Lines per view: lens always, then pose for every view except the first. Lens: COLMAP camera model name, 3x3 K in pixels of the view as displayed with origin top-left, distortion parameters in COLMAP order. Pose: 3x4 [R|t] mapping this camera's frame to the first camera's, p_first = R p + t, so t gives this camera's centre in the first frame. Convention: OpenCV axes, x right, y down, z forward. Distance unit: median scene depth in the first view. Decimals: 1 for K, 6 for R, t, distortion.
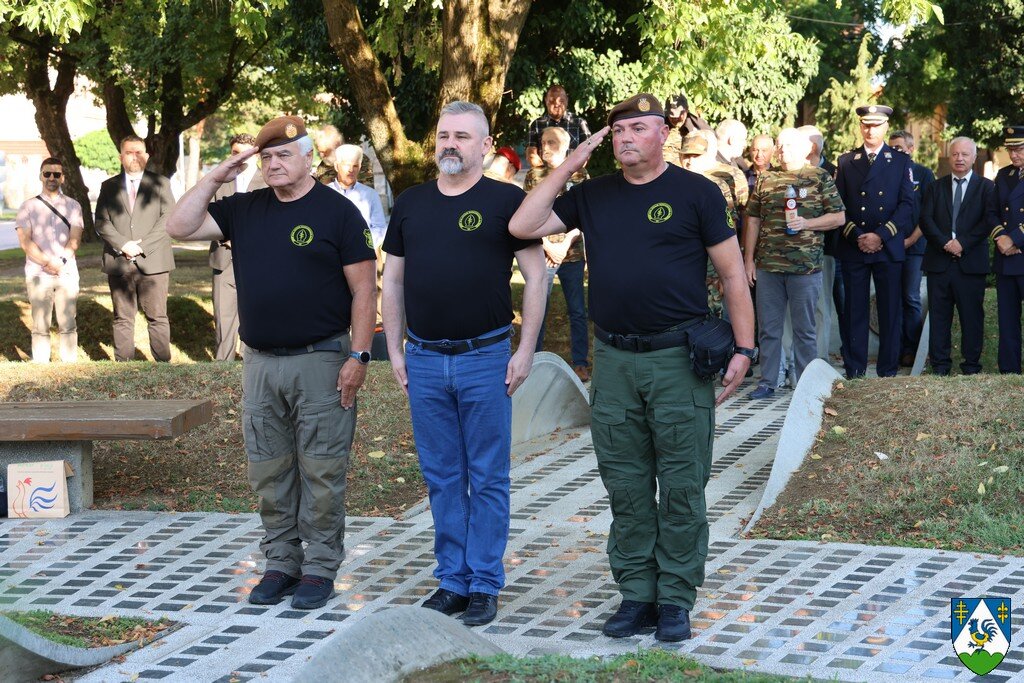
lens RADIAL K [[1921.6, 0, 514.0], [0, 1921.6, 338.5], [0, 0, 1]] dist [0.084592, 0.000000]
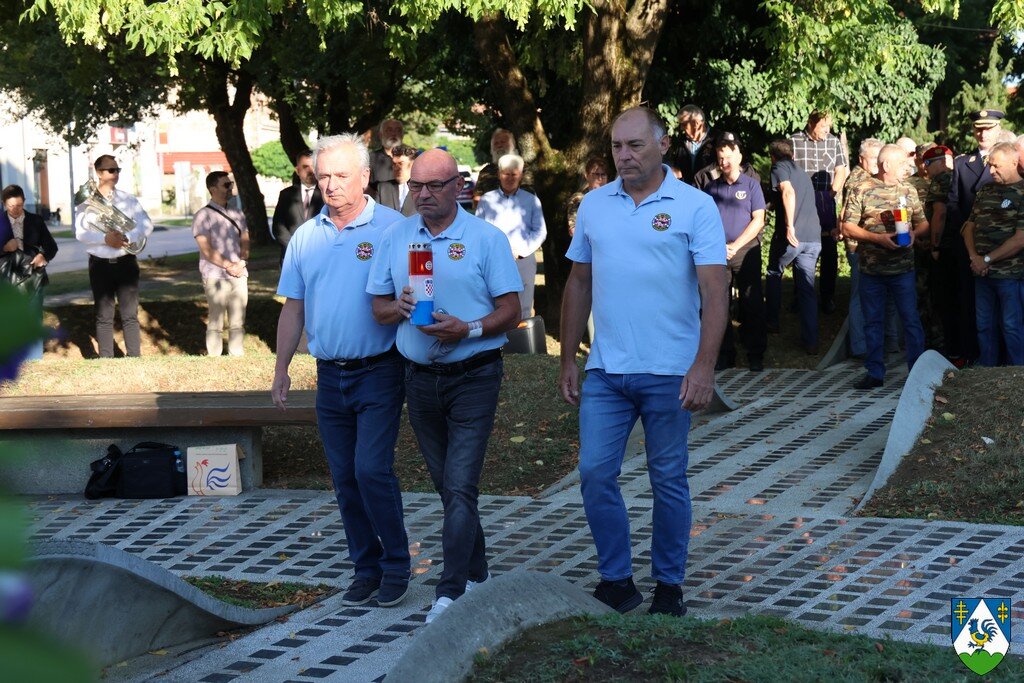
lens RADIAL K [[1817.3, 0, 511.6], [0, 1817.3, 343.0], [0, 0, 1]] dist [0.095055, 0.000000]
pose [[0.996481, -0.005036, -0.083671, 0.011668], [0.005514, 0.999970, 0.005483, -0.000157], [0.083641, -0.005925, 0.996478, -0.029964]]
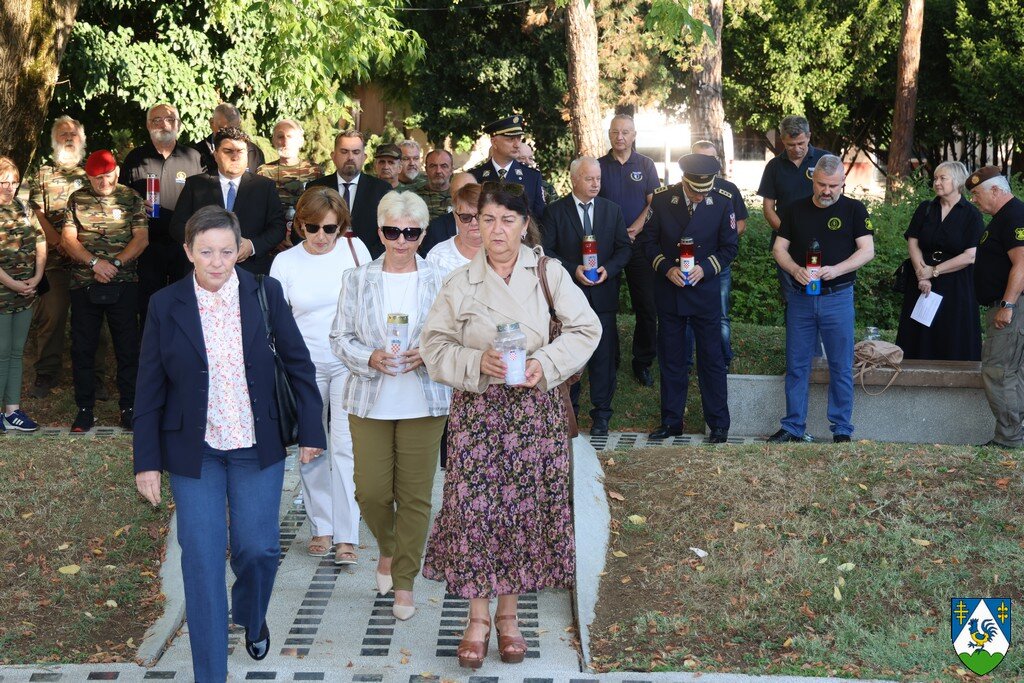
lens RADIAL K [[2064.6, 0, 492.0], [0, 2064.6, 308.4], [0, 0, 1]] dist [0.136322, 0.000000]
pose [[0.951869, -0.004011, 0.306479, -0.164241], [0.005713, 0.999973, -0.004657, -0.040139], [-0.306452, 0.006184, 0.951866, 0.142548]]
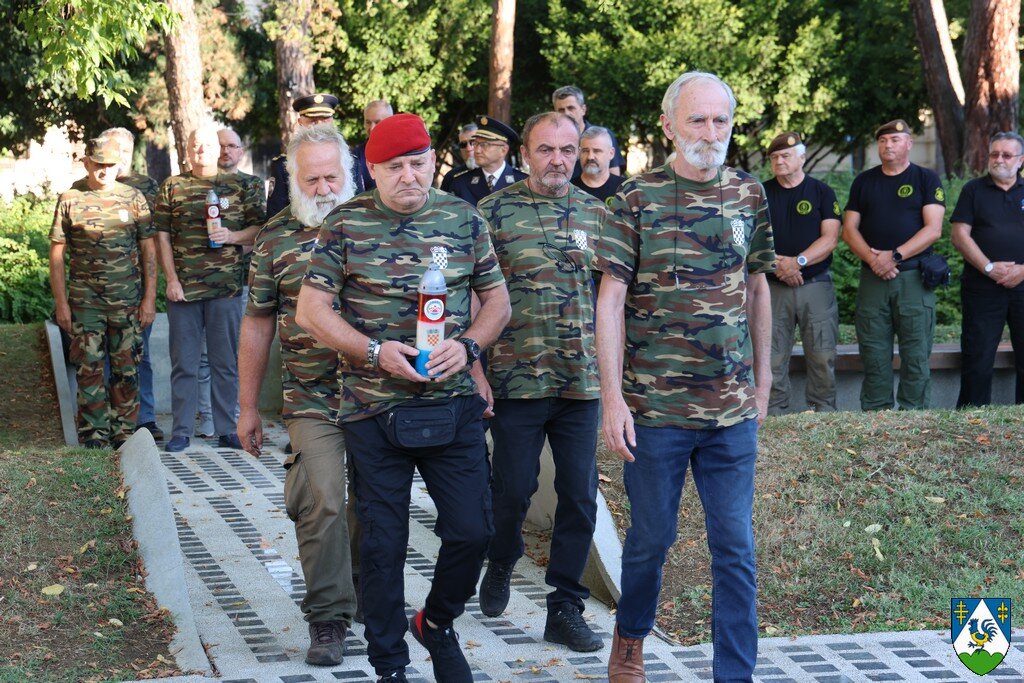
lens RADIAL K [[2368.6, 0, 510.9], [0, 2368.6, 344.3], [0, 0, 1]] dist [0.180374, 0.000000]
pose [[0.845756, -0.044511, 0.531709, -0.377695], [0.055064, 0.998475, -0.004001, -0.014604], [-0.530720, 0.032662, 0.846917, 0.185674]]
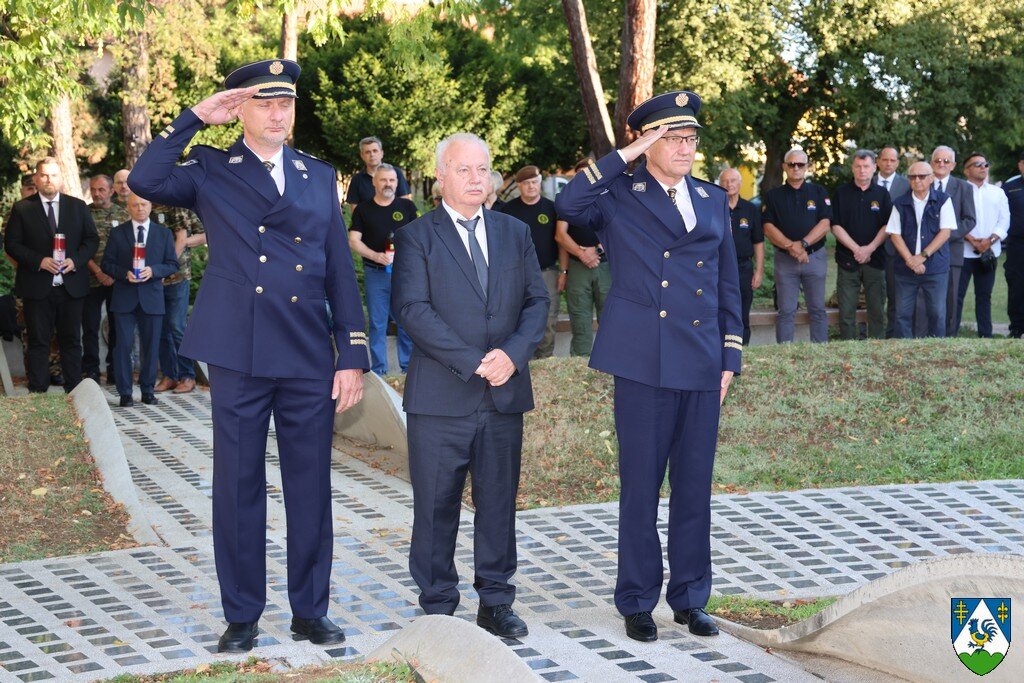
lens RADIAL K [[1713.6, 0, 506.5], [0, 1713.6, 347.7], [0, 0, 1]] dist [0.019125, 0.000000]
pose [[0.767467, -0.069060, 0.637358, -0.431844], [0.075116, 0.997020, 0.017580, -0.009514], [-0.636672, 0.034384, 0.770367, 0.177848]]
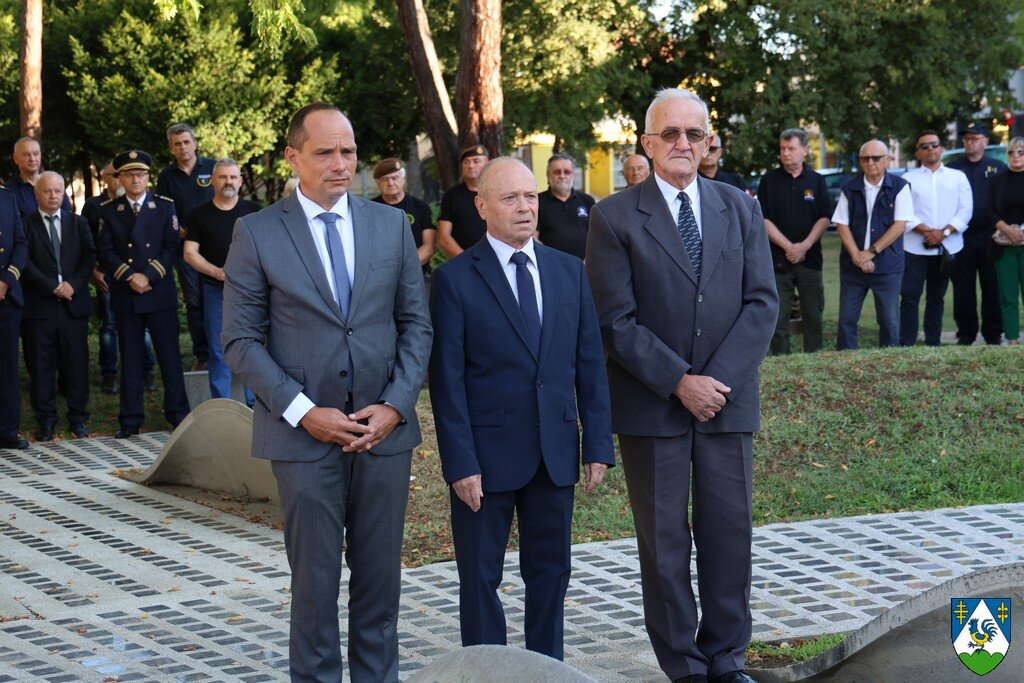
lens RADIAL K [[2190.0, 0, 520.8], [0, 2190.0, 345.7], [0, 0, 1]] dist [0.130803, 0.000000]
pose [[0.694577, -0.081614, 0.714774, -0.528702], [0.107159, 0.994198, 0.009387, -0.009955], [-0.711392, 0.070074, 0.699293, 0.151411]]
